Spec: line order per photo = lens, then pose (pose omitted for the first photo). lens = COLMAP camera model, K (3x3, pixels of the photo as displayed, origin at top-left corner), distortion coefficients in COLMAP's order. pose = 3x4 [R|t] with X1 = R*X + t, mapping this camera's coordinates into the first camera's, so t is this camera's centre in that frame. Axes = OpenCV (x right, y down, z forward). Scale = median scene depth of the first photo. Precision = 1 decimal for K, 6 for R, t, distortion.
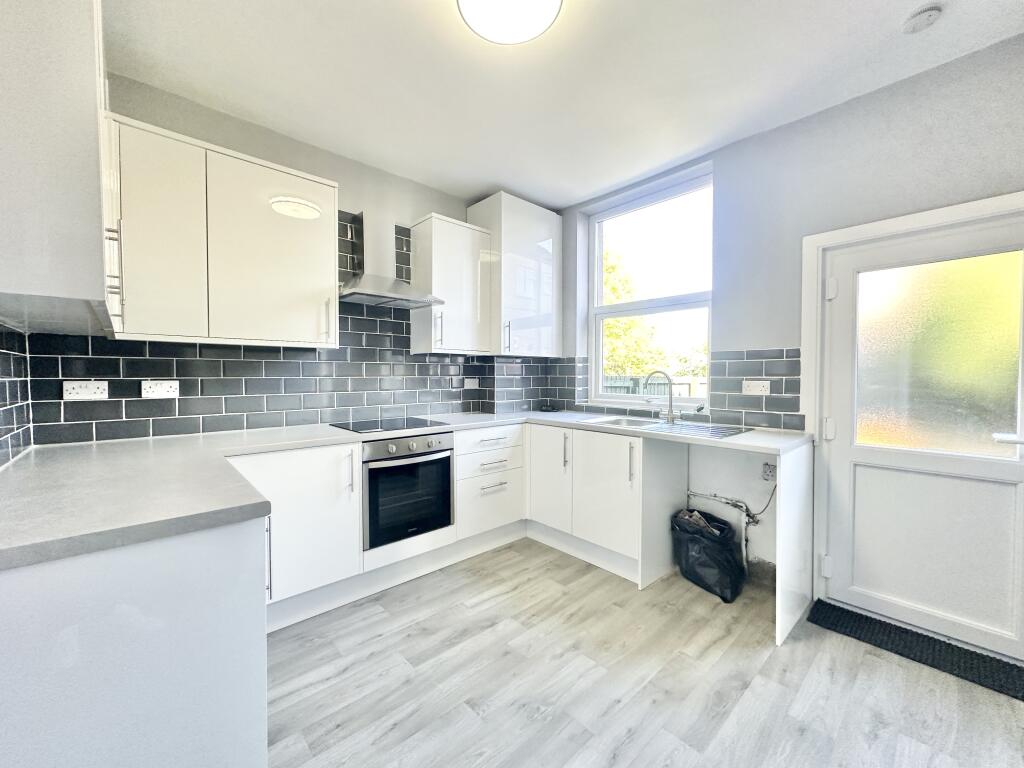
lens RADIAL K [[413.5, 0, 513.8], [0, 413.5, 379.8], [0, 0, 1]] dist [0.020569, 0.000006]
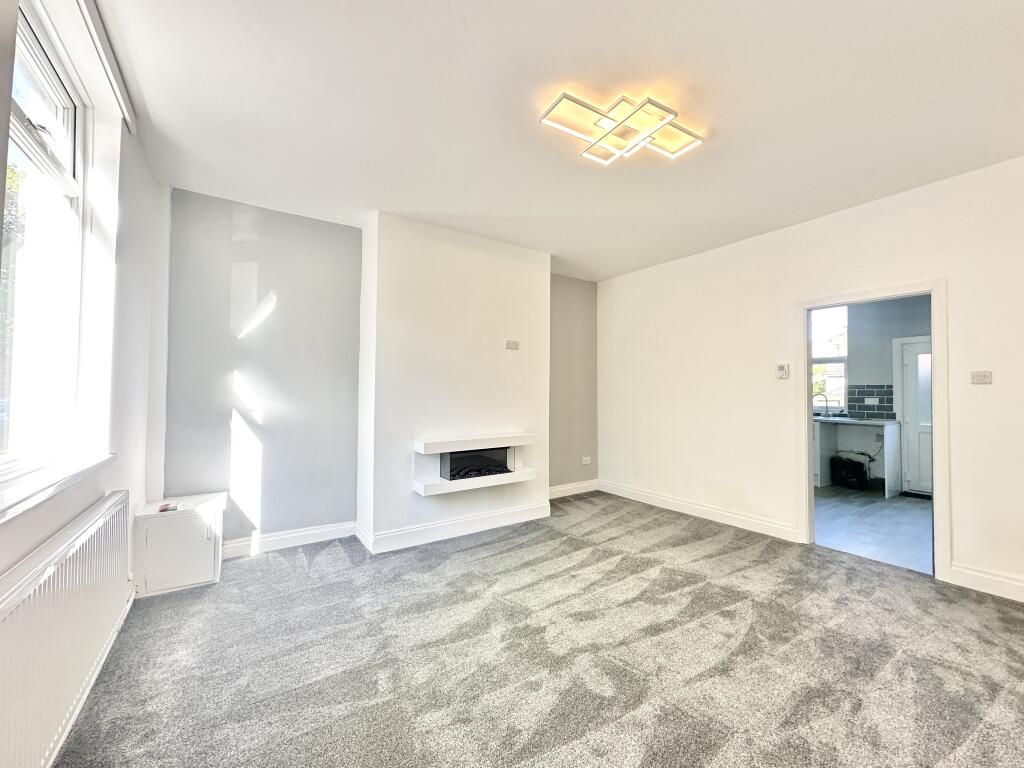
lens RADIAL K [[407.7, 0, 511.0], [0, 407.7, 382.9], [0, 0, 1]] dist [-0.002938, -0.000288]
pose [[0.989053, -0.003158, -0.147527, -1.029547], [-0.003570, 0.998966, -0.045320, 0.027029], [0.147518, 0.045351, 0.988019, -1.475971]]
